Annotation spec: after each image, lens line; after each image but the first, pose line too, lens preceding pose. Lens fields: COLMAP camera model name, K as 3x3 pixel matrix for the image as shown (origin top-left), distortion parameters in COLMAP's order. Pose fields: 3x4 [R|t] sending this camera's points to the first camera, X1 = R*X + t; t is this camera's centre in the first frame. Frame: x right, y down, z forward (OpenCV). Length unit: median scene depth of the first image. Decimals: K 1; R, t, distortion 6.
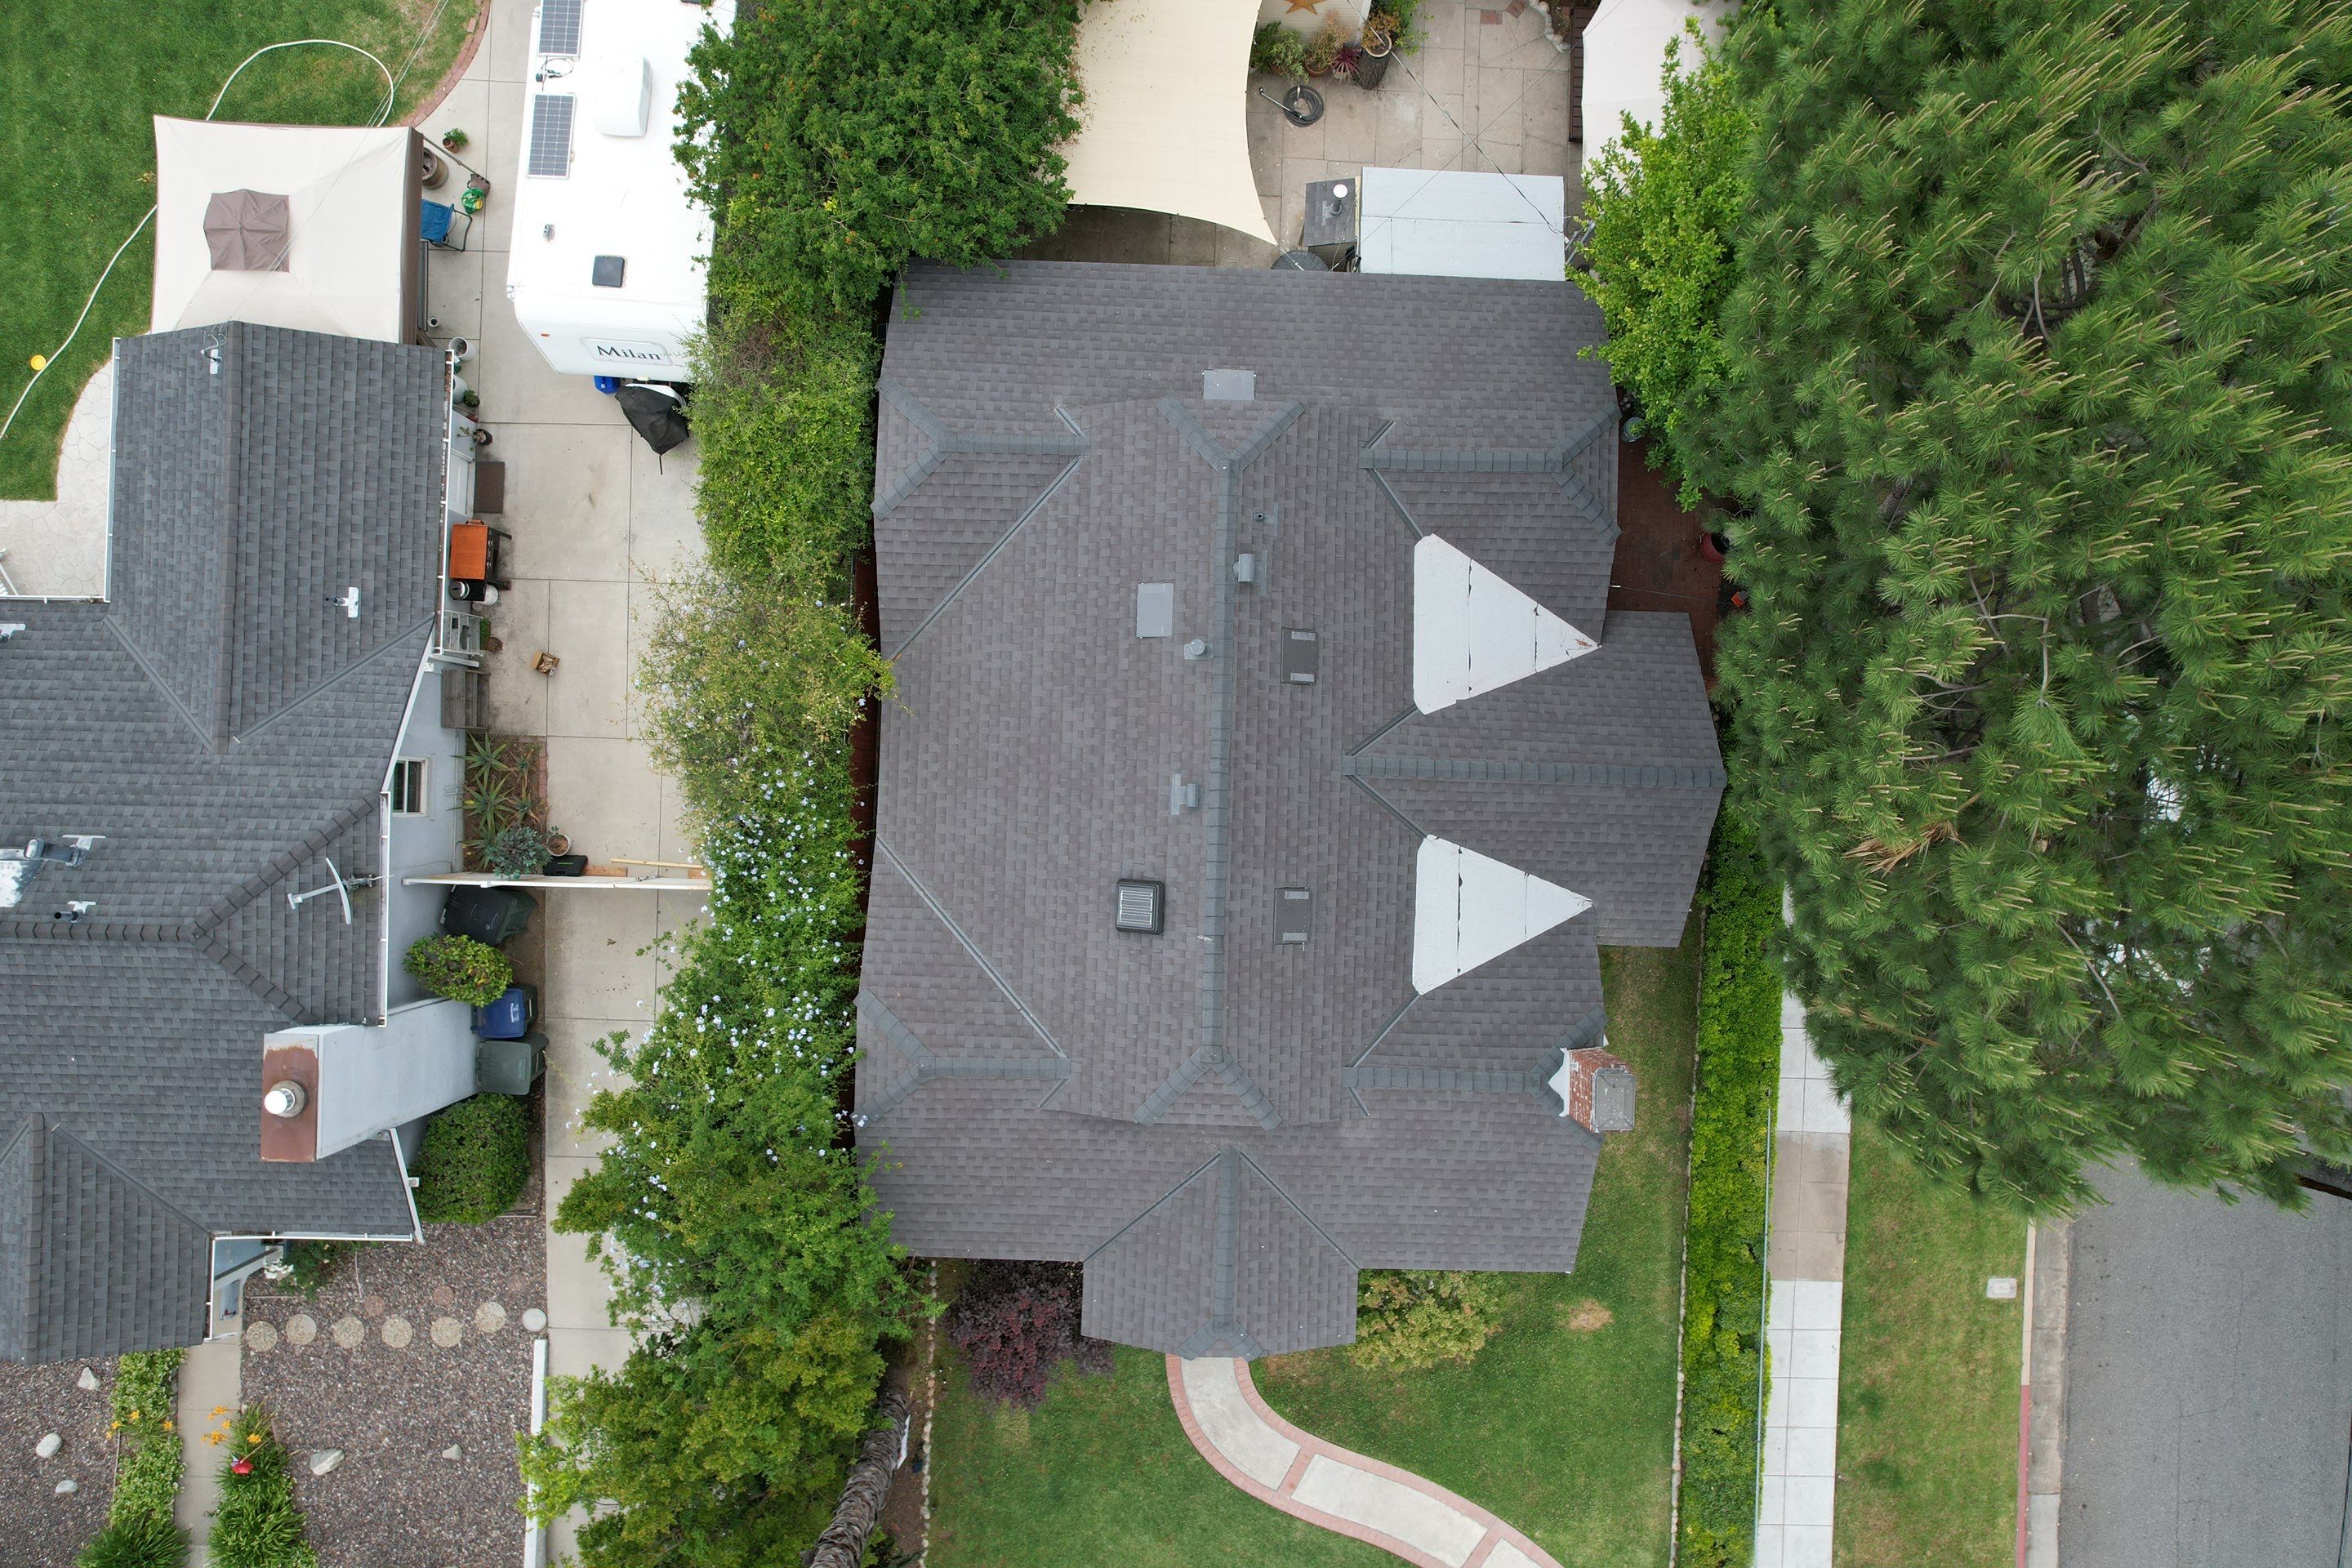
lens RADIAL K [[1512.1, 0, 1185.3], [0, 1512.1, 788.0], [0, 0, 1]] dist [-0.068528, 0.057061]
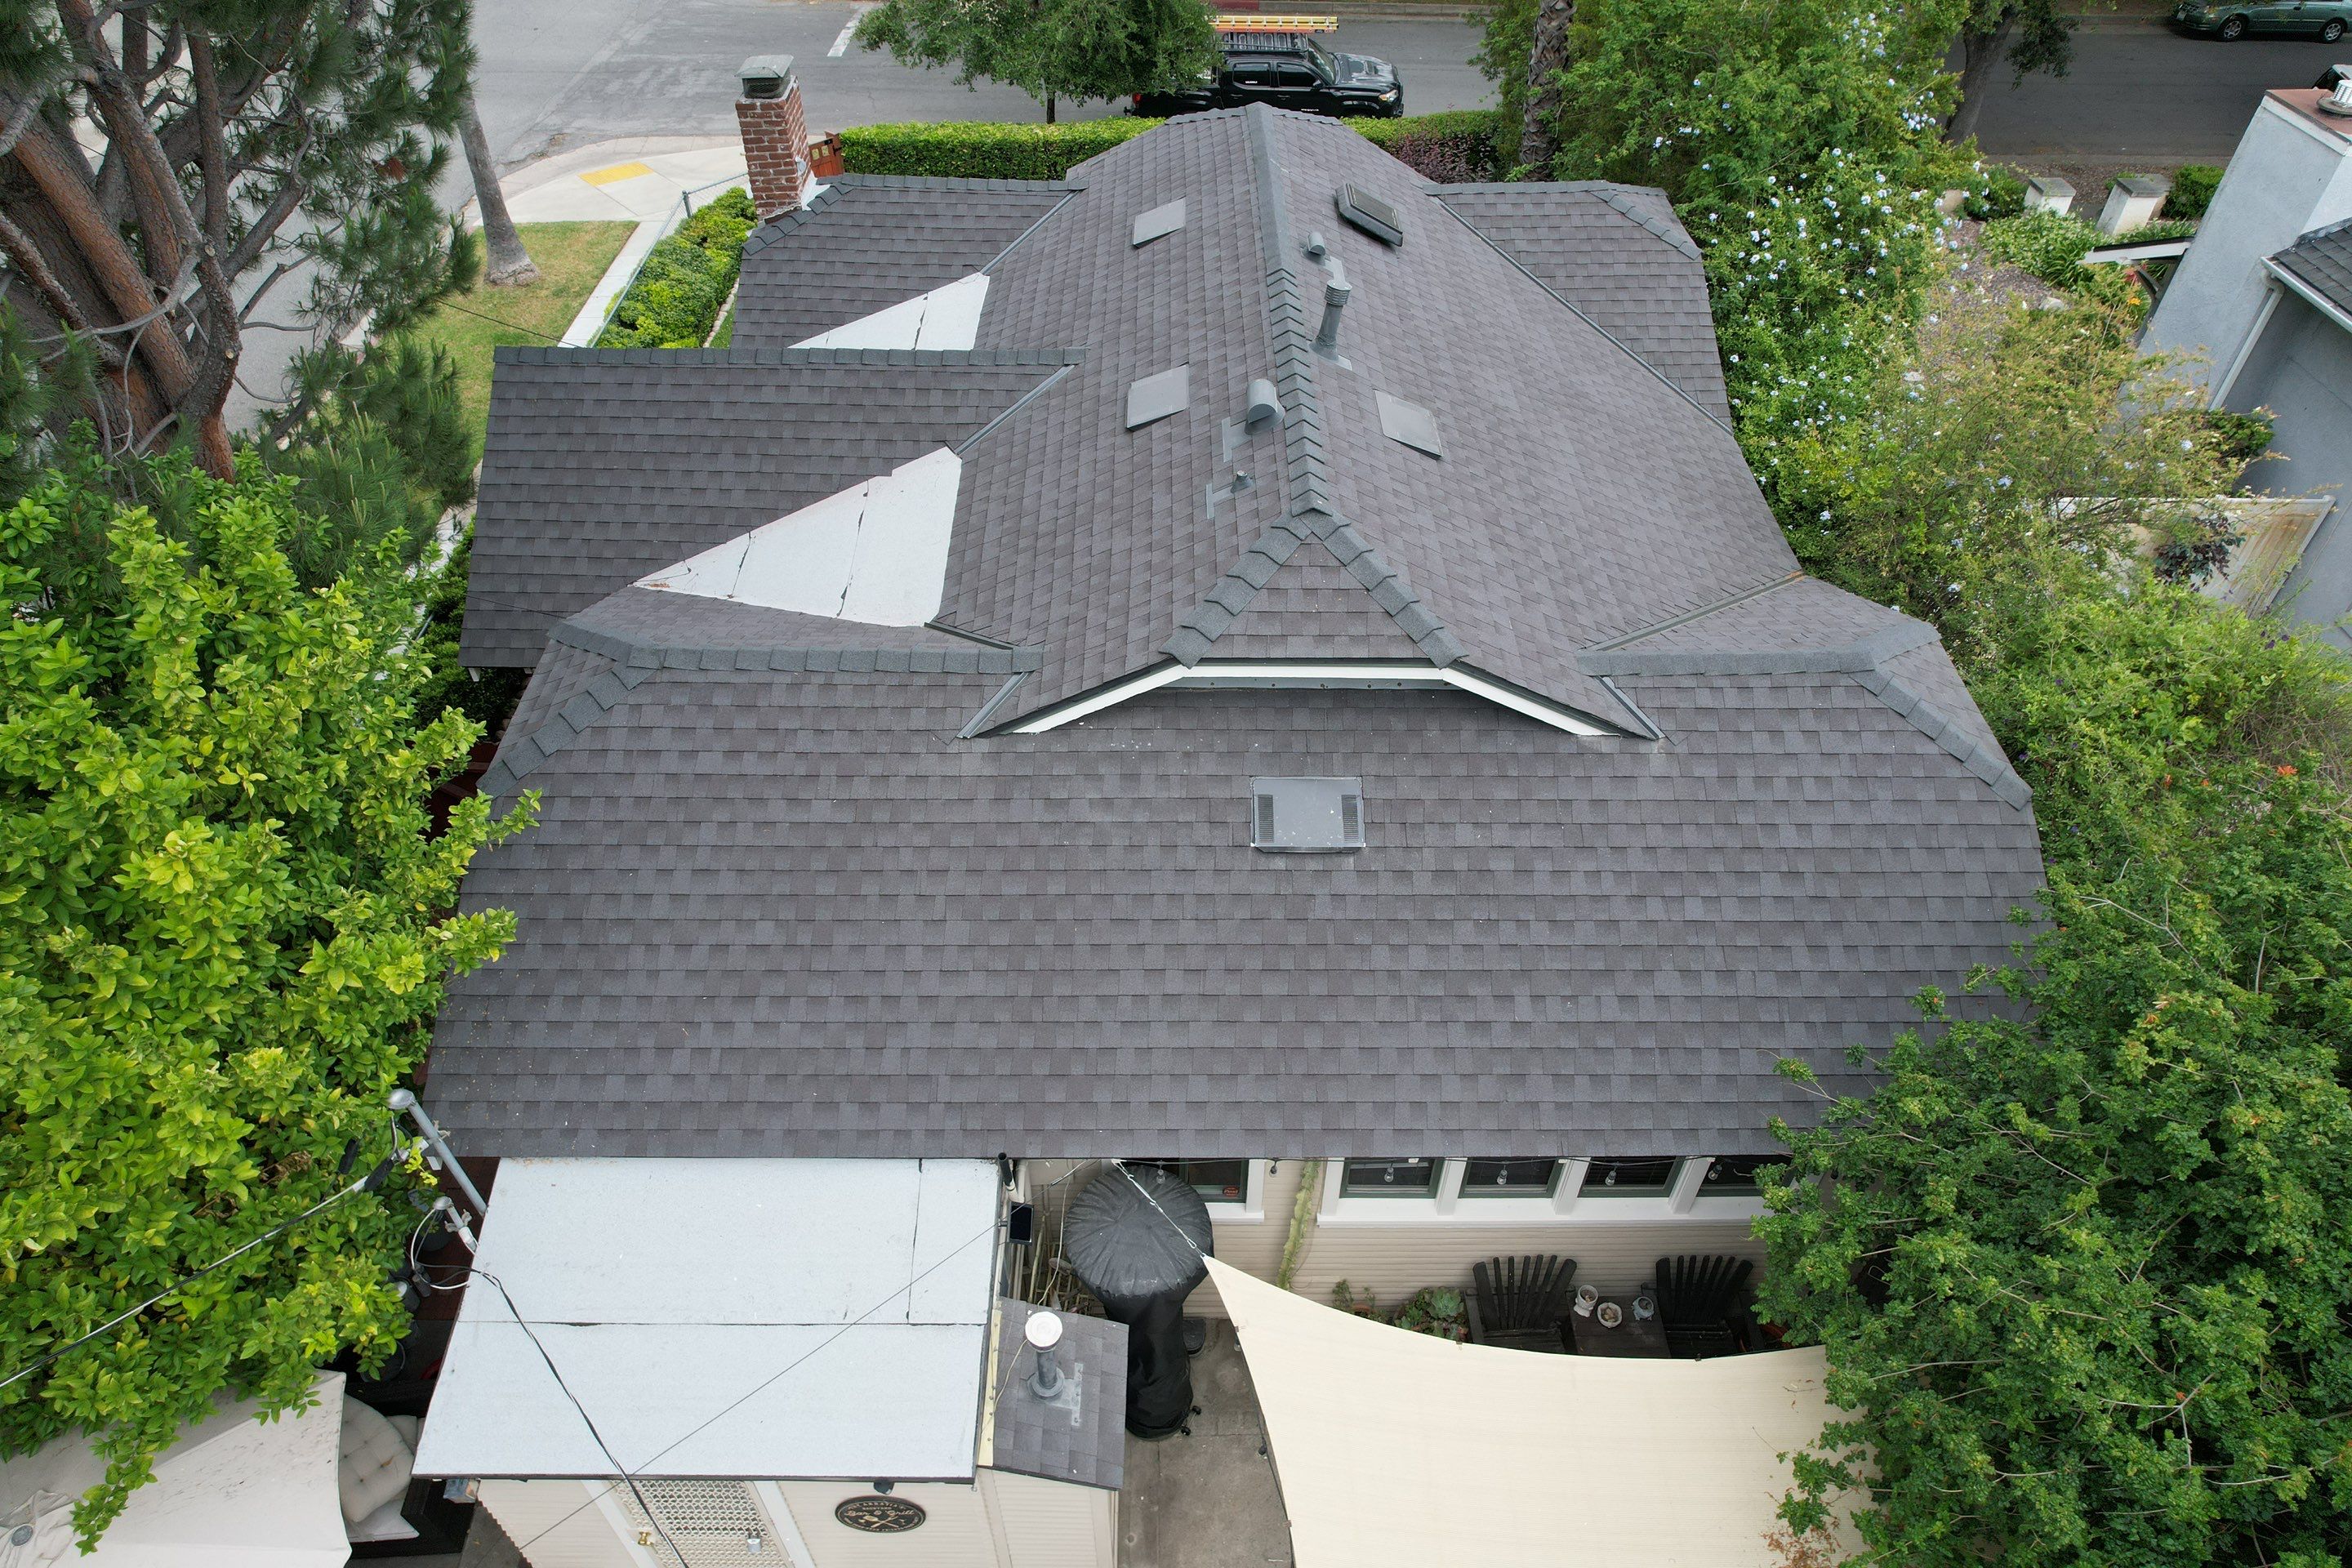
lens RADIAL K [[1512.1, 0, 1168.1], [0, 1512.1, 767.9], [0, 0, 1]] dist [-0.068528, 0.057061]
pose [[-0.999208, 0.001411, -0.039771, 0.088638], [-0.030547, -0.667731, 0.743776, -0.590100], [-0.025507, 0.744402, 0.667245, 0.658039]]
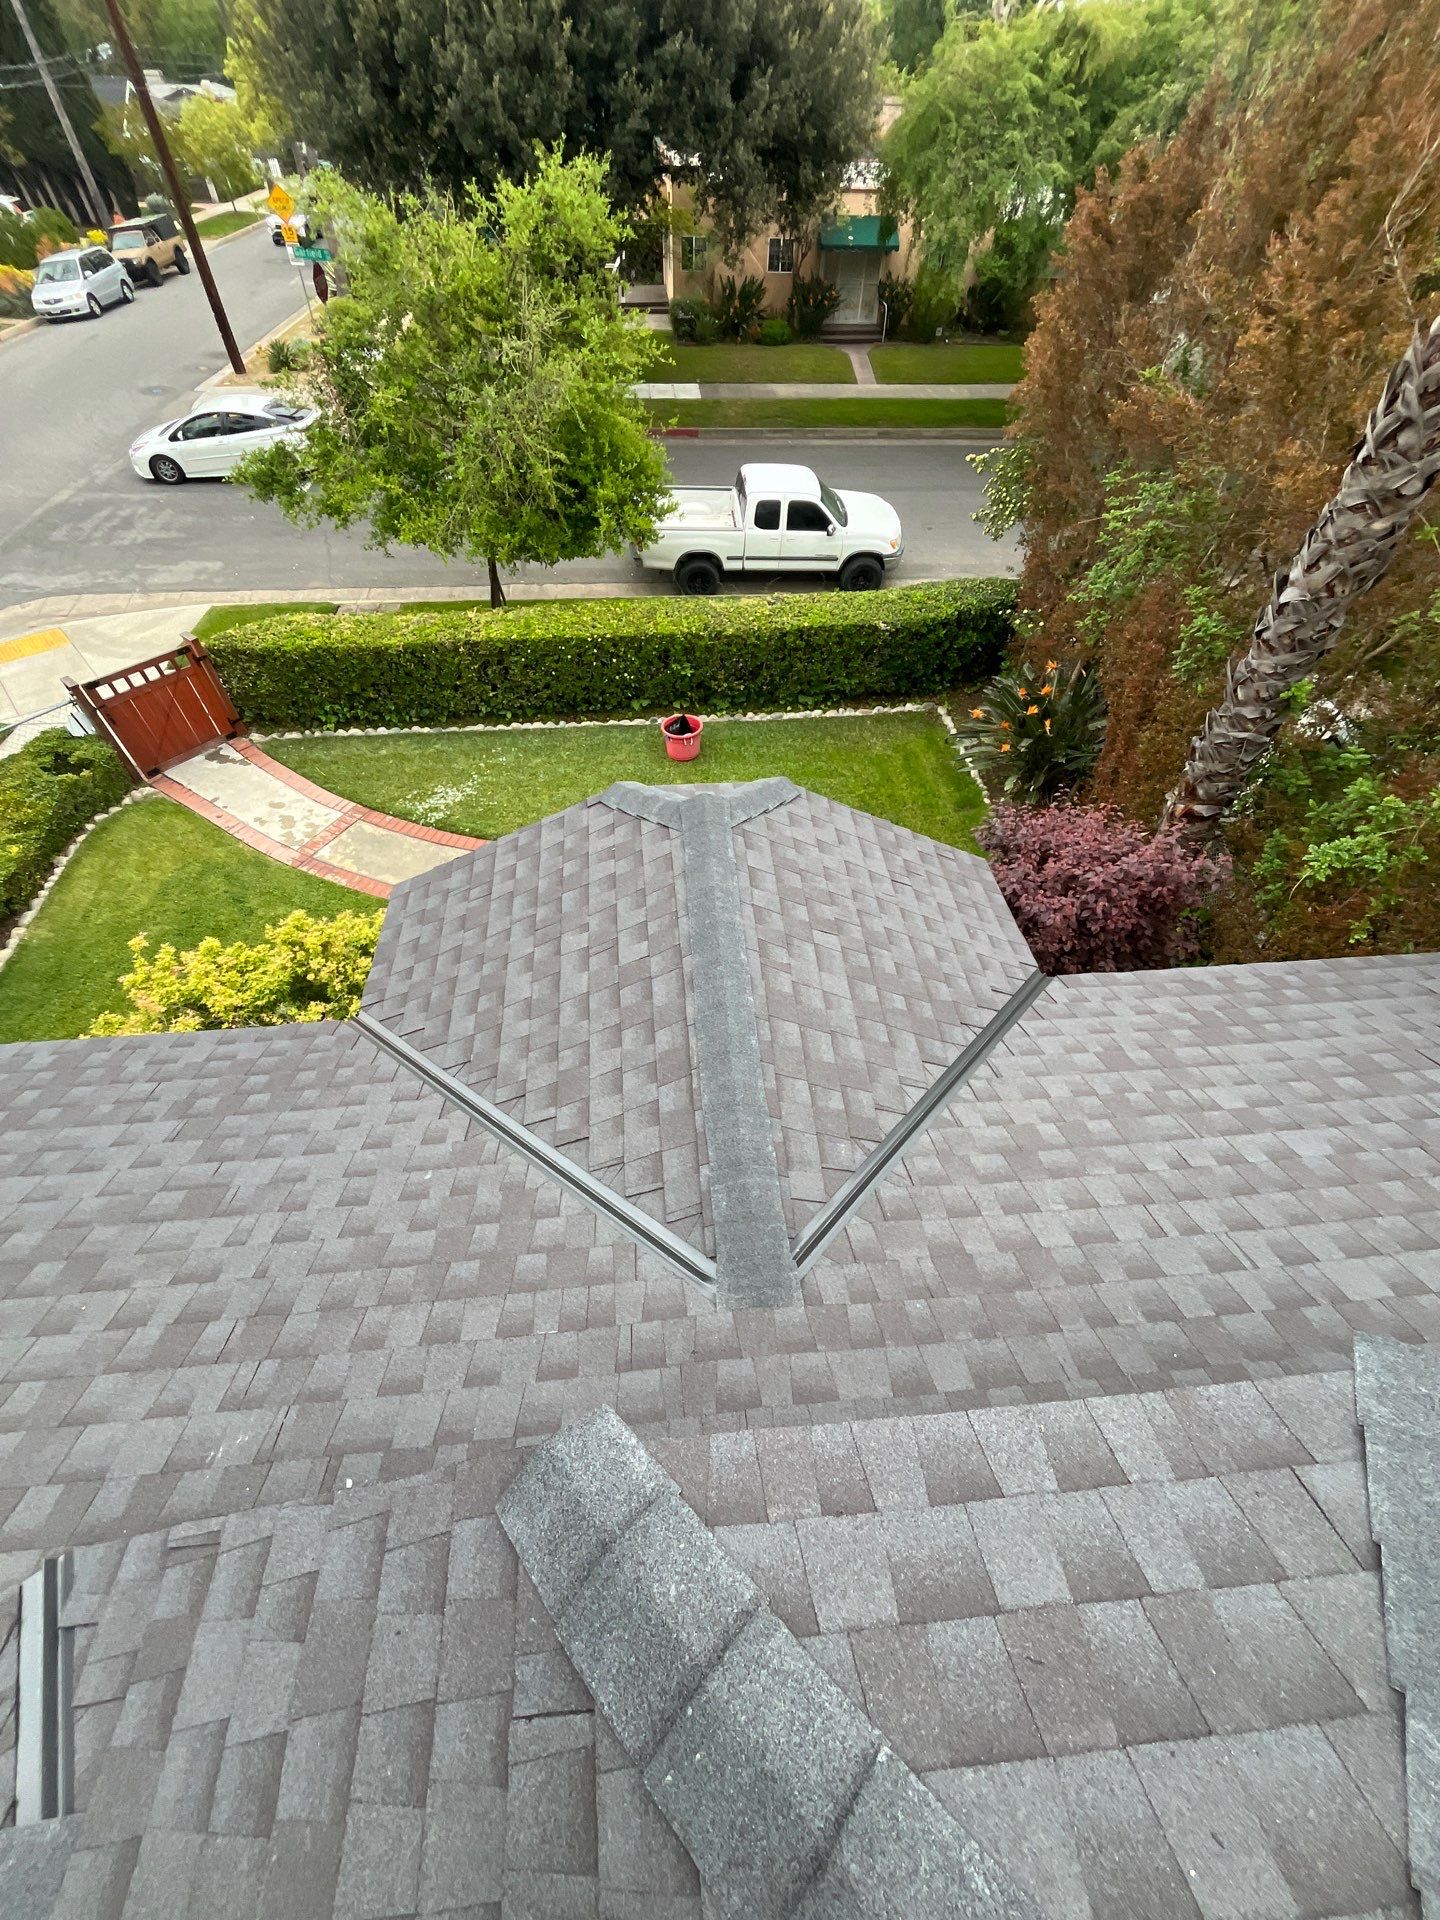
lens RADIAL K [[773.8, 0, 721.4], [0, 773.8, 965.3], [0, 0, 1]] dist [-0.012288, 0.000328]
pose [[-0.990863, 0.068986, -0.115898, 0.045163], [-0.127186, -0.763913, 0.632662, 0.196071], [-0.044892, 0.641621, 0.765707, 0.846417]]
